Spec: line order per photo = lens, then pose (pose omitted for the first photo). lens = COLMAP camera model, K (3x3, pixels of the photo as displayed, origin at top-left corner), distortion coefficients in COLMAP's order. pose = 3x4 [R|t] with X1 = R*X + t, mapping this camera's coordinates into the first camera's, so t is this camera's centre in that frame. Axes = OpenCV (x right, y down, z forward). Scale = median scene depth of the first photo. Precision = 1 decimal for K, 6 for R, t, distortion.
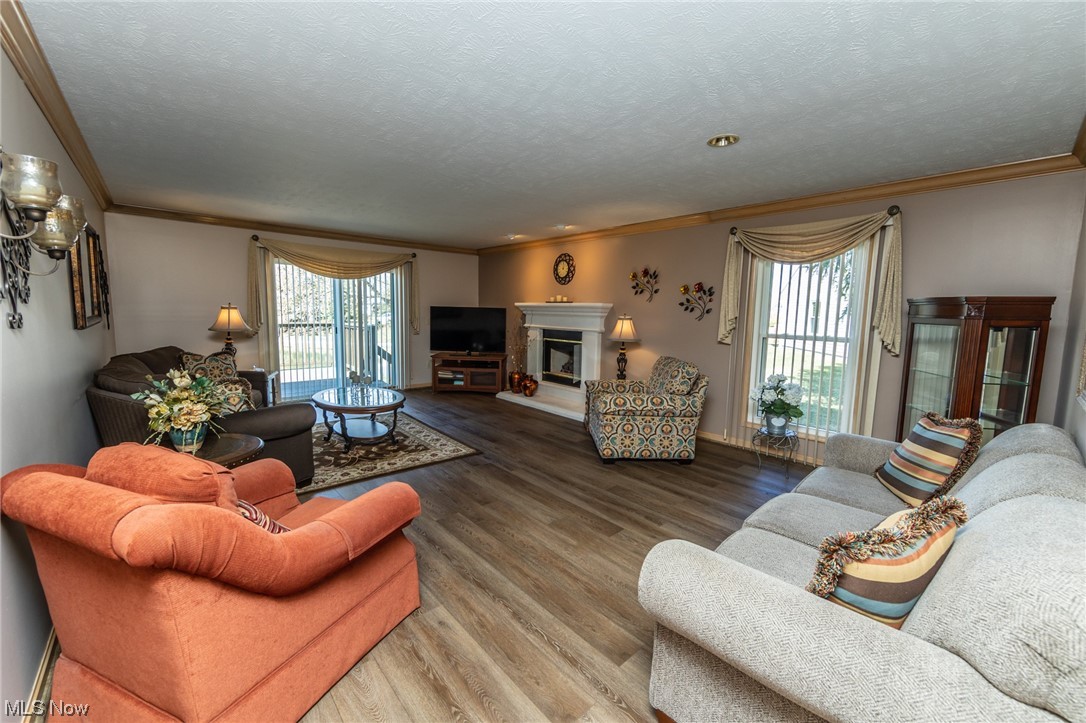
lens RADIAL K [[431.5, 0, 546.3], [0, 431.5, 351.3], [0, 0, 1]] dist [-0.001550, -0.000355]
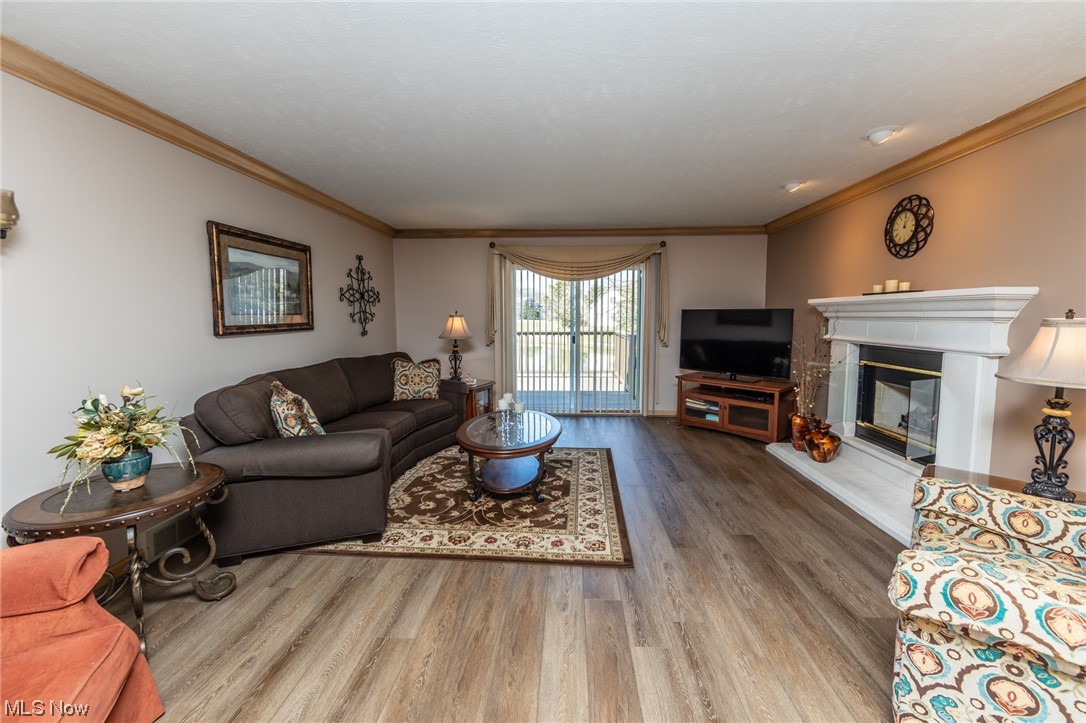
lens RADIAL K [[427.1, 0, 548.1], [0, 427.1, 348.5], [0, 0, 1]] dist [-0.000534, -0.000090]
pose [[0.707429, 0.033651, -0.705983, 0.118554], [-0.051593, 0.998660, -0.004097, -0.028562], [0.704899, 0.039322, 0.708217, 0.411874]]
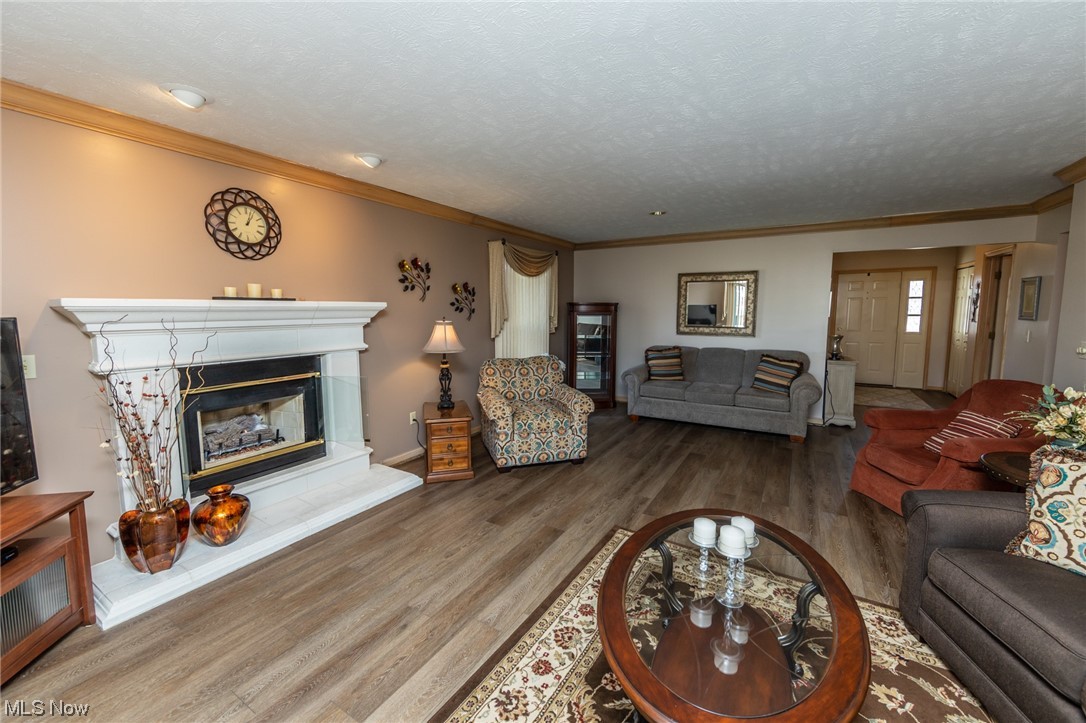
lens RADIAL K [[427.1, 0, 548.1], [0, 427.1, 348.5], [0, 0, 1]] dist [-0.000534, -0.000090]
pose [[-0.300272, -0.107956, 0.947725, -0.568379], [0.087173, 0.986311, 0.139971, -0.114799], [-0.949862, 0.124646, -0.286751, 0.986740]]
